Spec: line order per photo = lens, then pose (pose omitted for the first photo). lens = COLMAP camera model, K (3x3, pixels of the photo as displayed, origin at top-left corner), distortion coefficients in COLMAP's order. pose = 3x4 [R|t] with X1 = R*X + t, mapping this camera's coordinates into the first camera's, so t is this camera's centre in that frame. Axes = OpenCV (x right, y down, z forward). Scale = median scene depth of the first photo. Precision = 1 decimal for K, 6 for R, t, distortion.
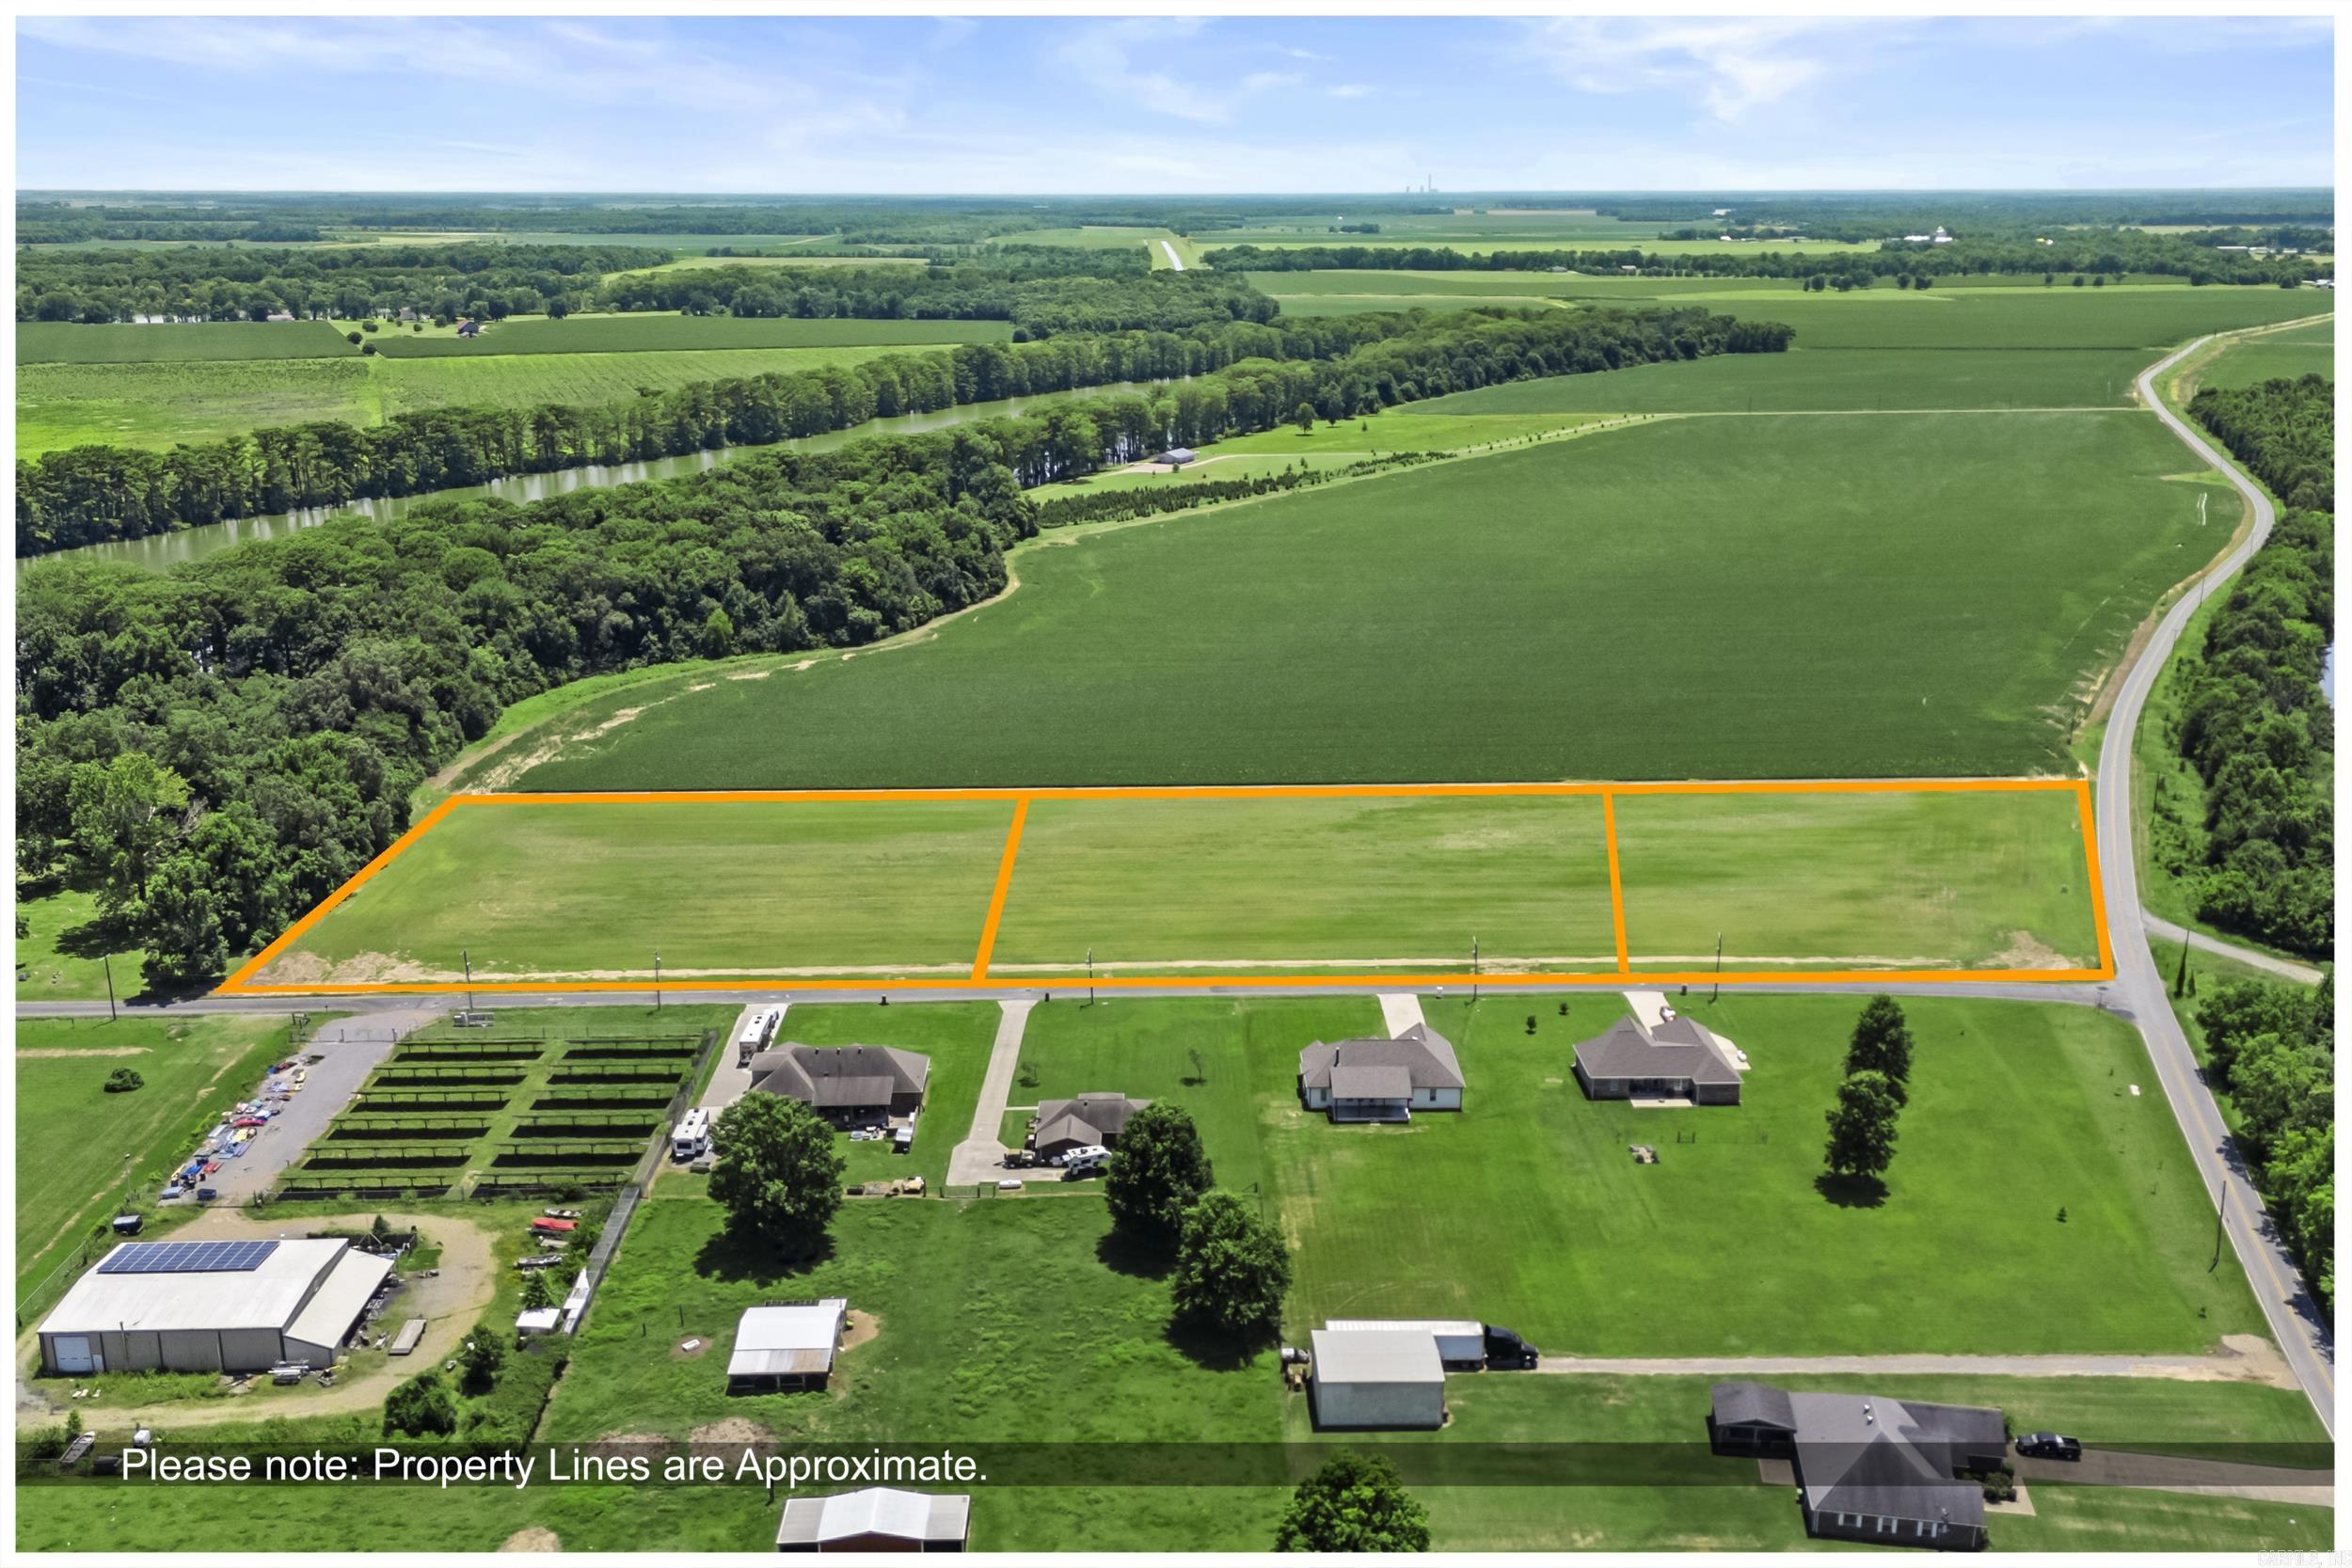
lens RADIAL K [[1973.6, 0, 1176.0], [0, 1973.6, 784.0], [0, 0, 1]] dist [0.130930, -0.277570]
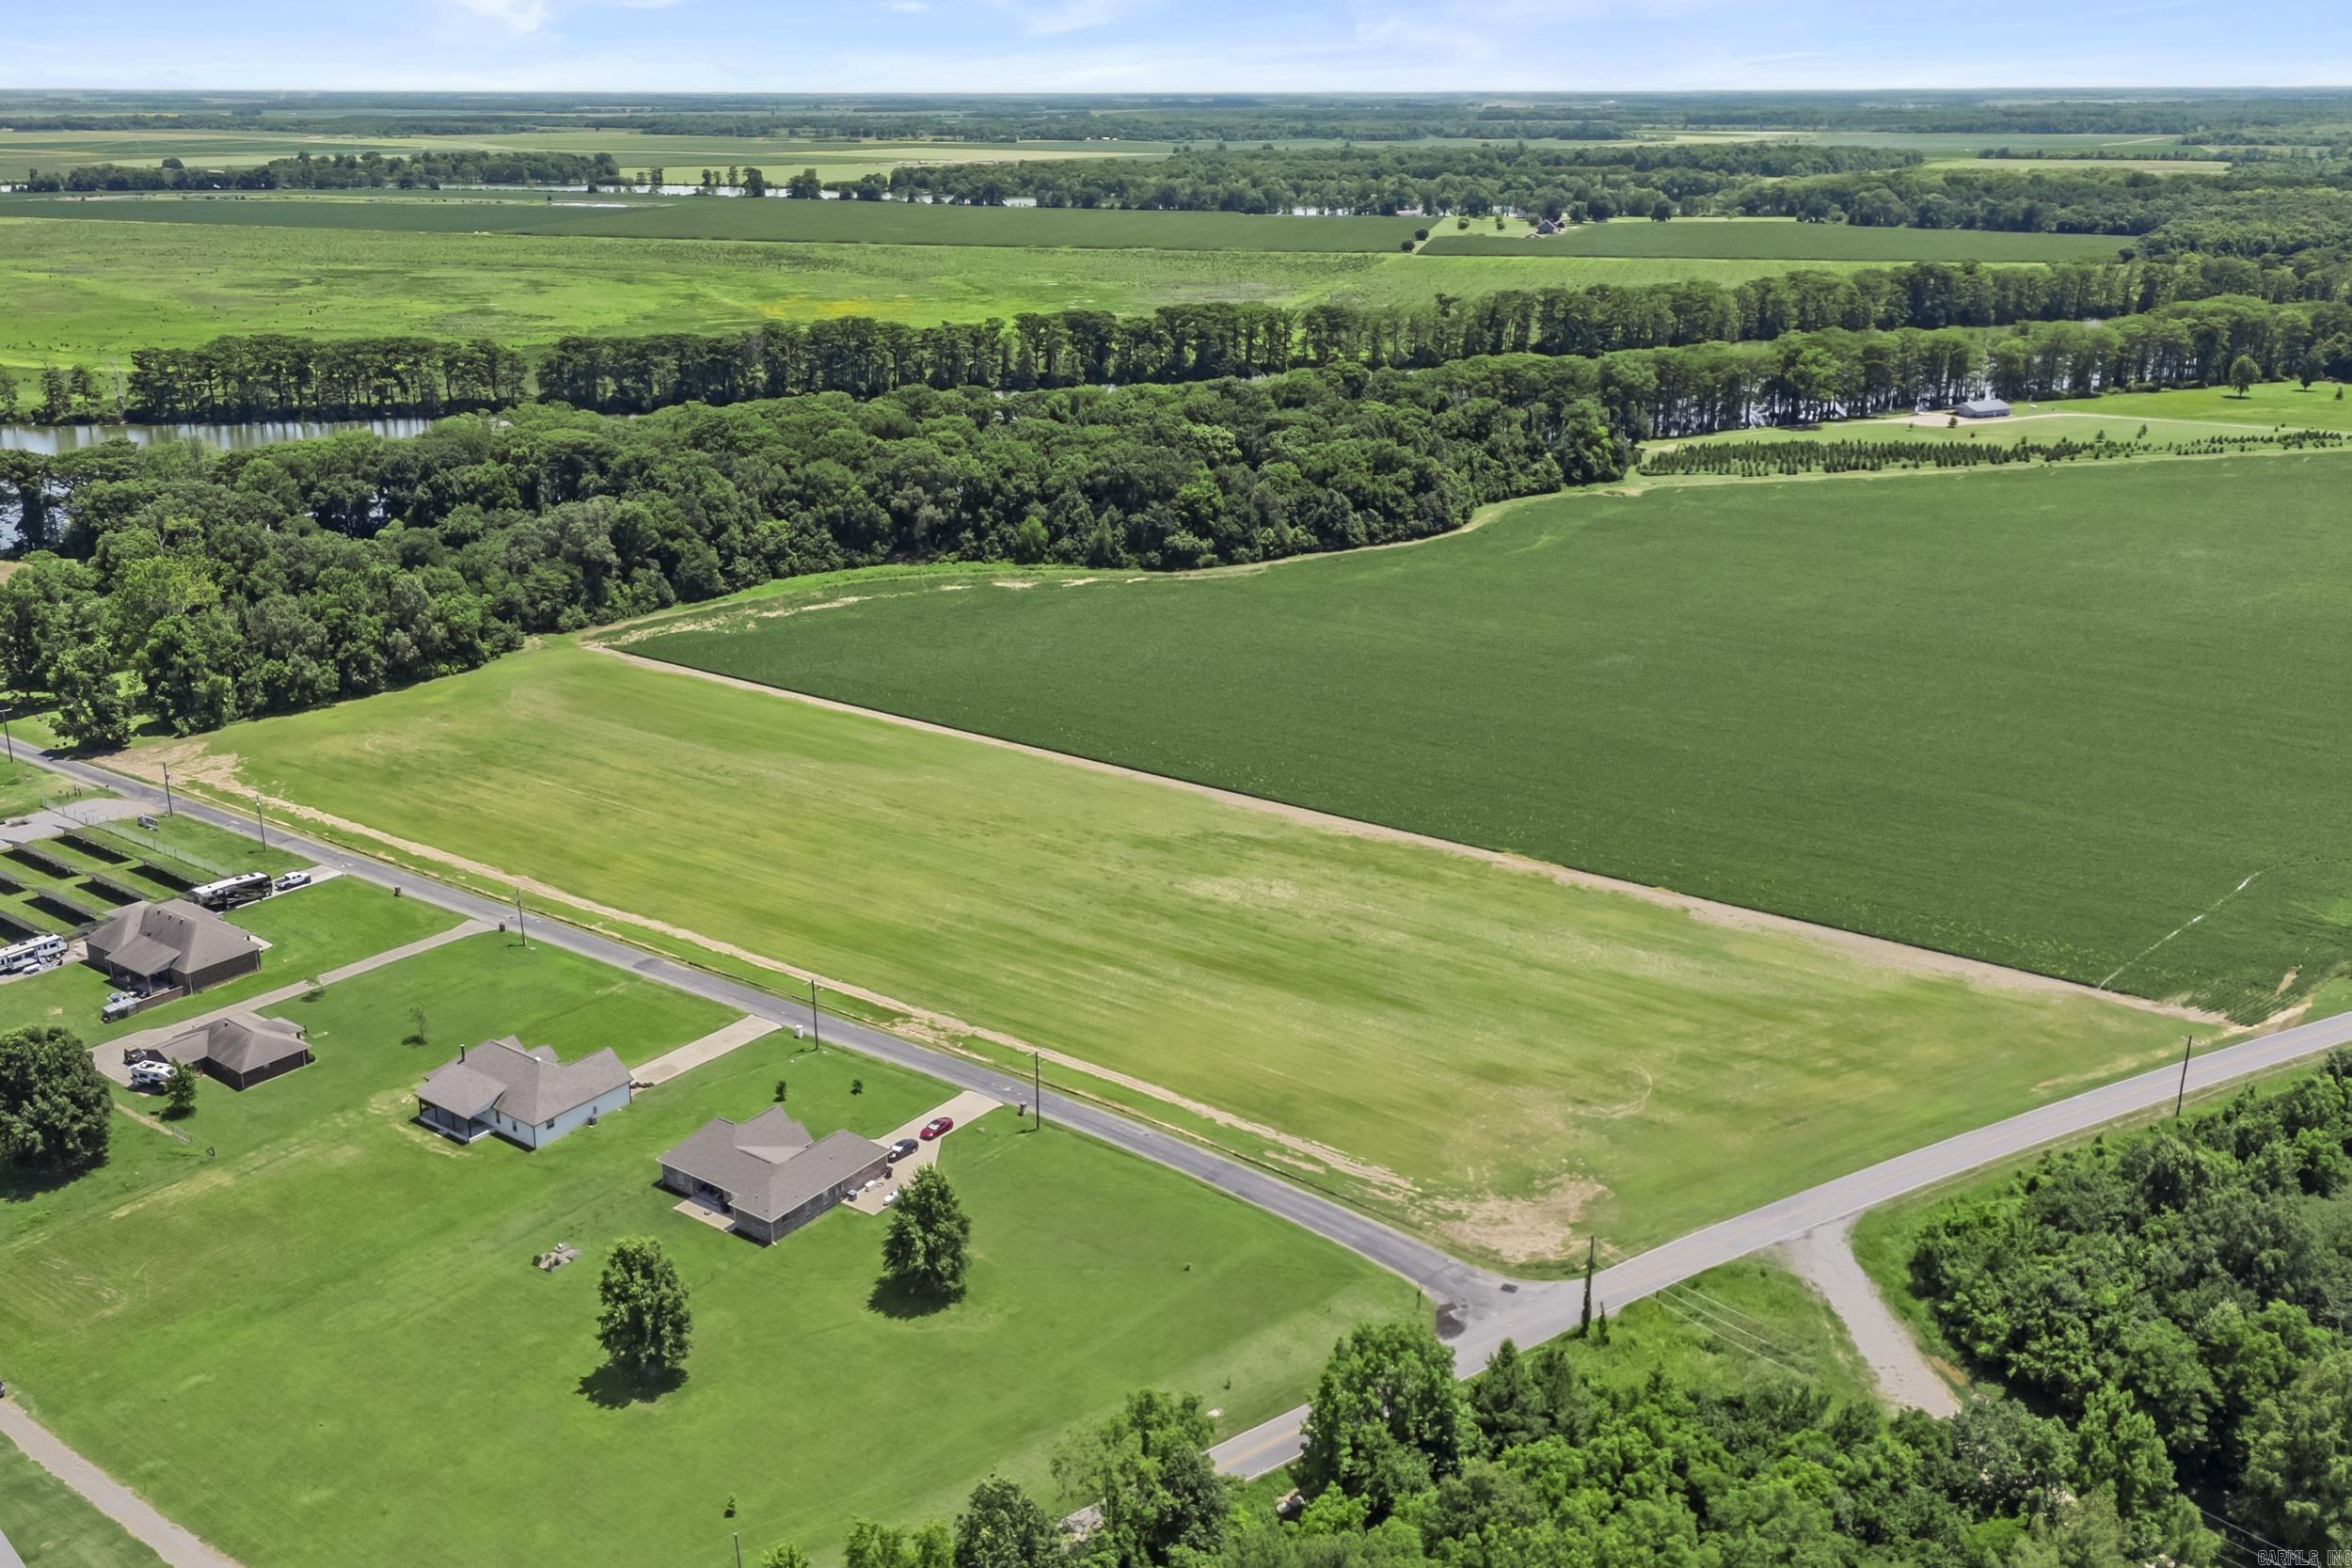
lens RADIAL K [[2013.2, 0, 1167.4], [0, 2013.2, 789.1], [0, 0, 1]] dist [0.099579, -0.155104]
pose [[0.790052, 0.197745, -0.580271, 0.431012], [-0.172860, 0.979998, 0.098611, -0.063954], [0.588164, 0.022398, 0.808431, 0.223921]]
